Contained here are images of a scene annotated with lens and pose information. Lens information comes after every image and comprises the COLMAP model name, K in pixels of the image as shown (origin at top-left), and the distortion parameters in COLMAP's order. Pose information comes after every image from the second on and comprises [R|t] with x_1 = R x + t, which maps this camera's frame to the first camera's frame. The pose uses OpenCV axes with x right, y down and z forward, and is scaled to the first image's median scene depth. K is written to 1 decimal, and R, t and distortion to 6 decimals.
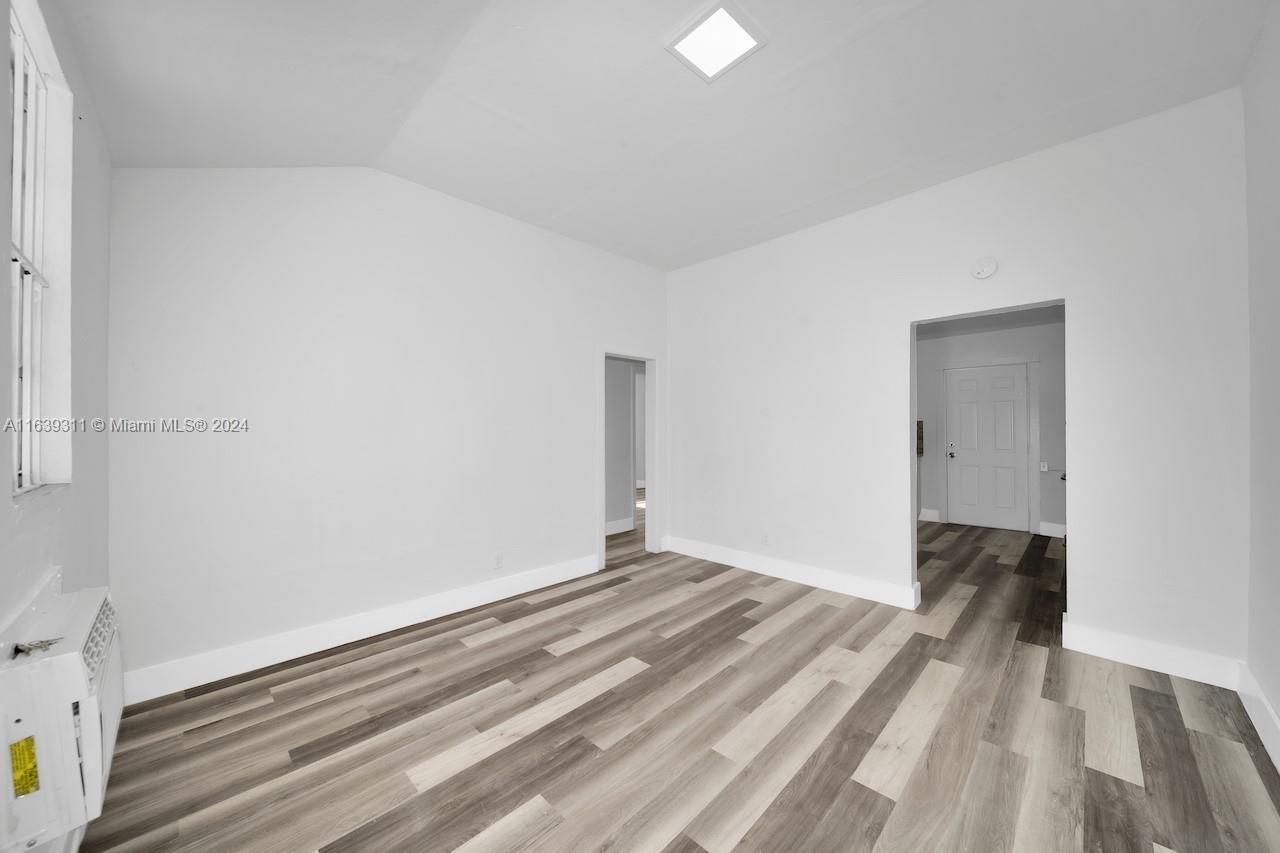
lens RADIAL K [[448.3, 0, 640.0], [0, 448.3, 426.5], [0, 0, 1]] dist [-0.000101, -0.000011]
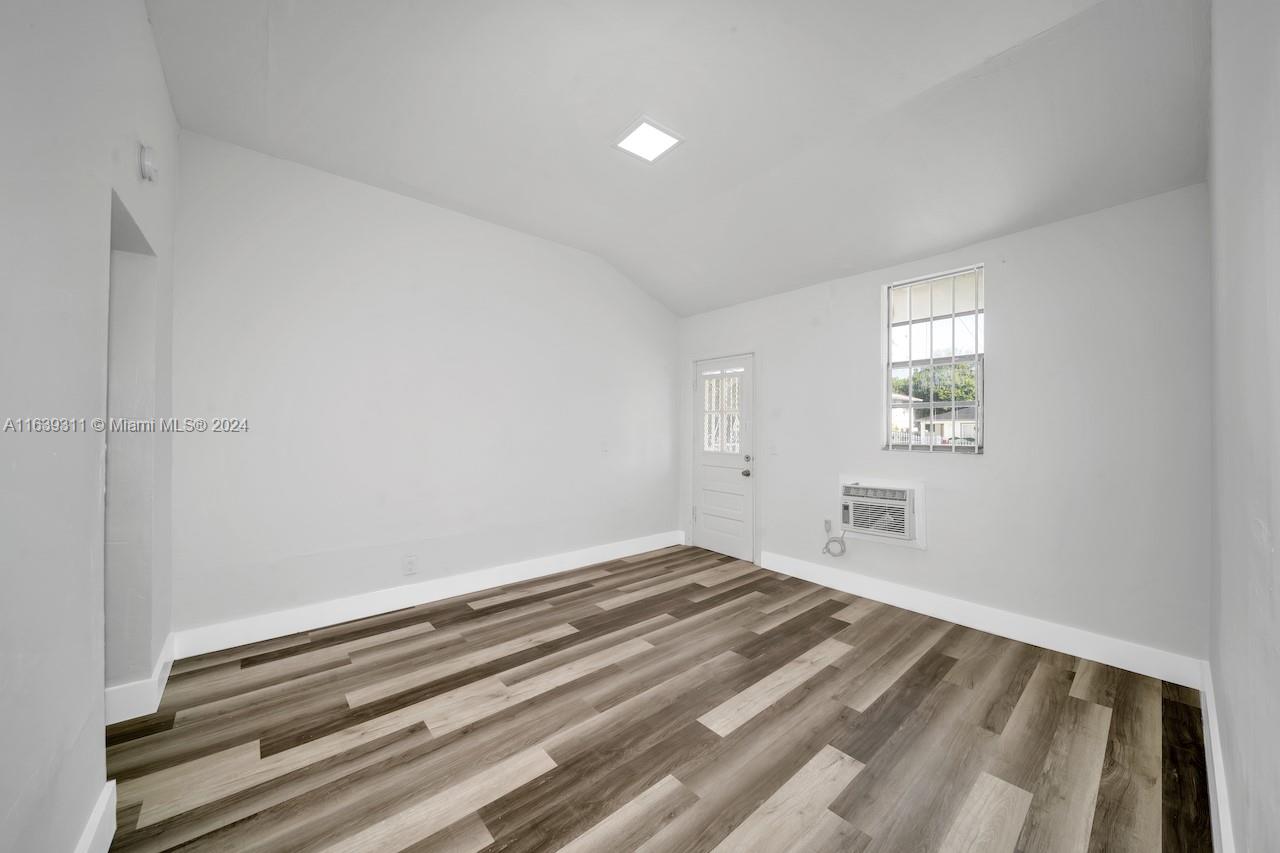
lens RADIAL K [[448.3, 0, 640.0], [0, 448.3, 426.5], [0, 0, 1]] dist [-0.000101, -0.000011]
pose [[-0.994931, 0.001053, 0.100554, 0.057745], [0.000103, 0.999955, -0.009457, 0.013707], [-0.100559, -0.009399, -0.994887, 2.391158]]
